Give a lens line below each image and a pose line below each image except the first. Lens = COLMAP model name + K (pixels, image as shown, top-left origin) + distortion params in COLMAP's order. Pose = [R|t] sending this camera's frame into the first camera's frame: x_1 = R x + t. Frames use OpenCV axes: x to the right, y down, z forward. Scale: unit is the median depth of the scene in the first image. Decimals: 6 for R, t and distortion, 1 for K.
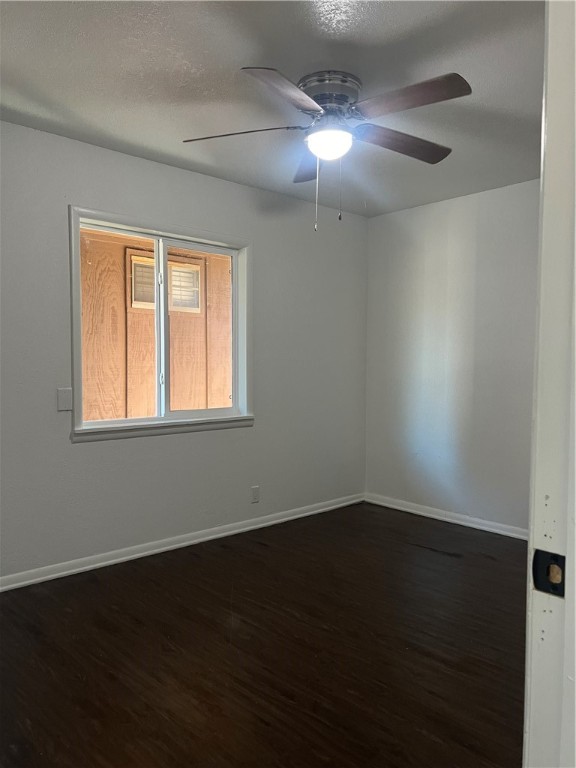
lens RADIAL K [[584.2, 0, 288.0], [0, 584.2, 384.0], [0, 0, 1]] dist [0.025545, -0.012358]
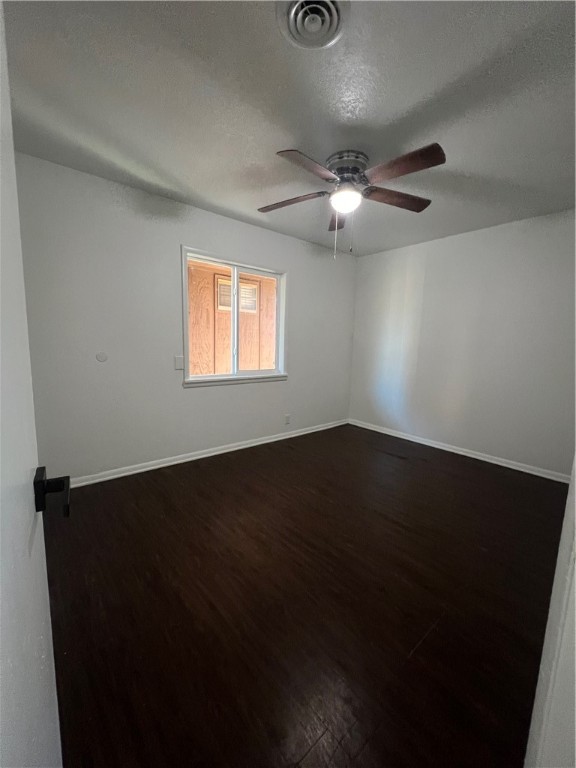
lens RADIAL K [[307.9, 0, 278.7], [0, 307.9, 381.9], [0, 0, 1]] dist [0.000447, 0.000086]
pose [[0.997711, 0.026935, -0.062025, -0.028524], [-0.021203, 0.995599, 0.091282, -0.004597], [0.064211, -0.089758, 0.993892, 0.098599]]
